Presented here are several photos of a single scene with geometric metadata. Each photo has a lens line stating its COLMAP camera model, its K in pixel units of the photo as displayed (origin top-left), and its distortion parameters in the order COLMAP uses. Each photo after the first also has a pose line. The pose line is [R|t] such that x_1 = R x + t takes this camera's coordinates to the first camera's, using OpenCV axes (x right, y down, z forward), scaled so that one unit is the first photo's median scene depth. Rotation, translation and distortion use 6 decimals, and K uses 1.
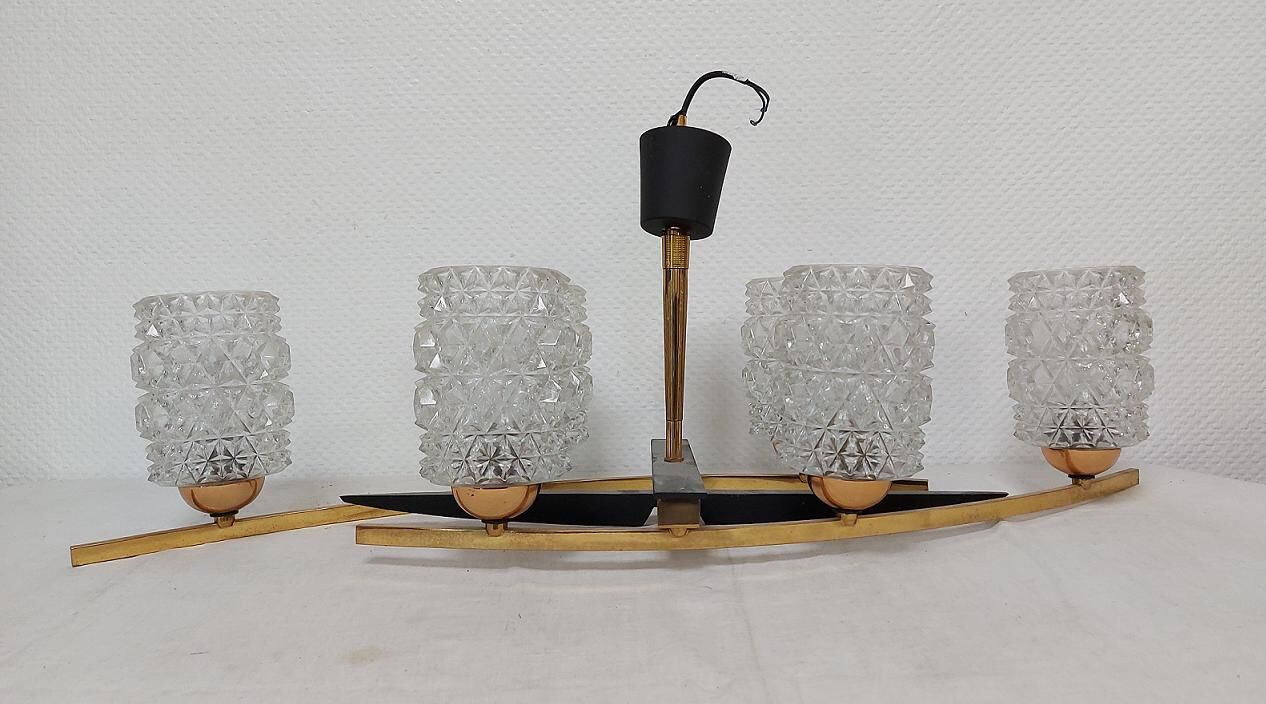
lens RADIAL K [[889.5, 0, 653.7], [0, 889.5, 355.6], [0, 0, 1]] dist [0.110625, -0.120696]
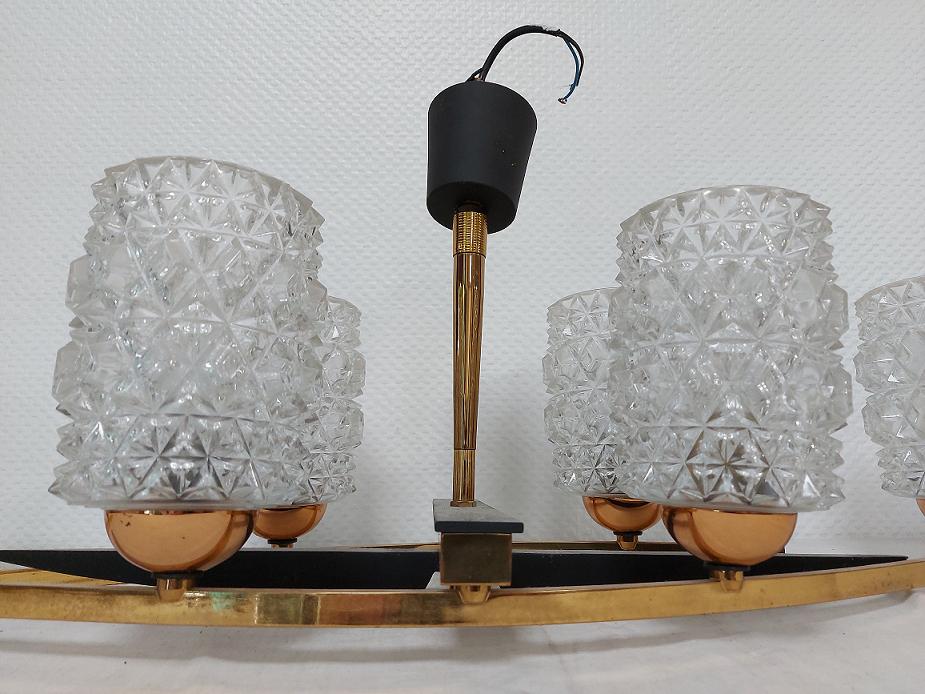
lens RADIAL K [[683.6, 0, 468.9], [0, 683.6, 341.0], [0, 0, 1]] dist [0.081604, -0.093284]
pose [[0.998855, 0.023715, 0.041544, 0.000301], [-0.014214, 0.976377, -0.215604, 0.081541], [-0.045675, 0.214767, 0.975597, 0.315397]]
